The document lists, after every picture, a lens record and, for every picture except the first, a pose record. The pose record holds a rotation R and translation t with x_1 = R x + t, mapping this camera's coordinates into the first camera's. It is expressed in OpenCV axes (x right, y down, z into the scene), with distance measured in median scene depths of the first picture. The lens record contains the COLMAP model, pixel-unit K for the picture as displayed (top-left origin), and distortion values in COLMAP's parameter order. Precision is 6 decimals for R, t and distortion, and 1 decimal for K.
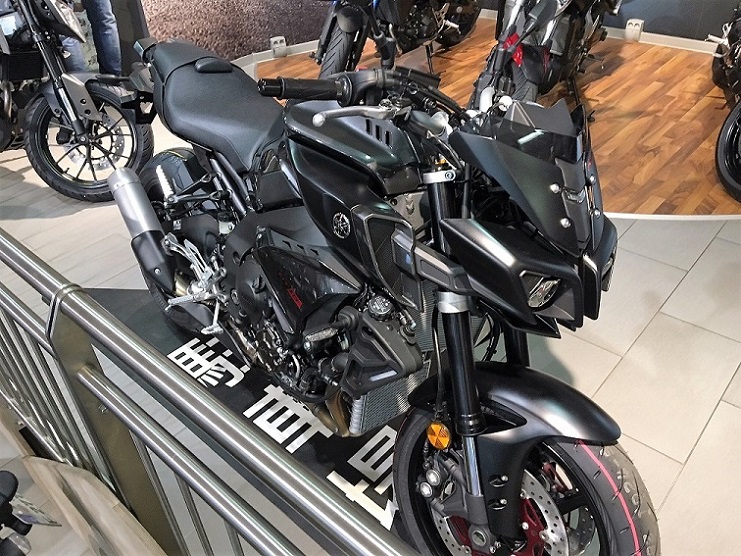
lens RADIAL K [[608.9, 0, 369.9], [0, 608.9, 278.4], [0, 0, 1]] dist [0.081480, -0.133523]
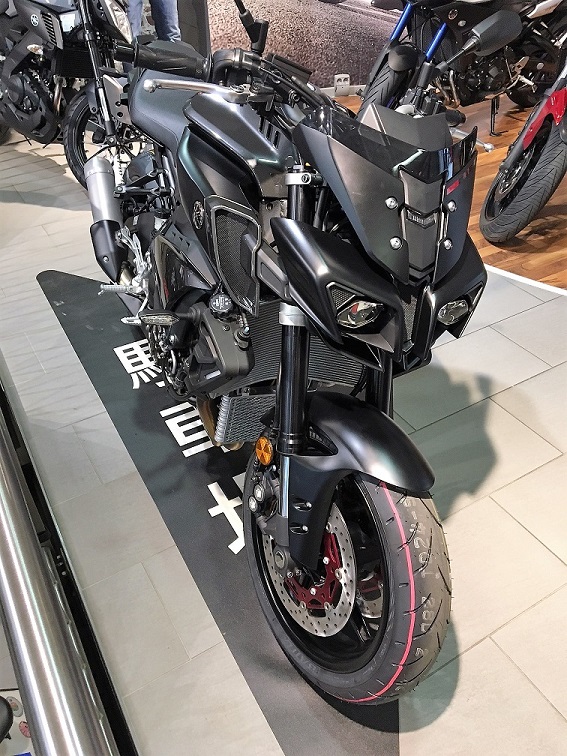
lens RADIAL K [[621.2, 0, 288.0], [0, 621.2, 375.6], [0, 0, 1]] dist [0.081480, -0.133523]
pose [[0.950291, 0.222058, -0.218259, 0.211215], [-0.211109, 0.974765, 0.072572, 0.035954], [0.228866, -0.022889, 0.973189, 0.020860]]
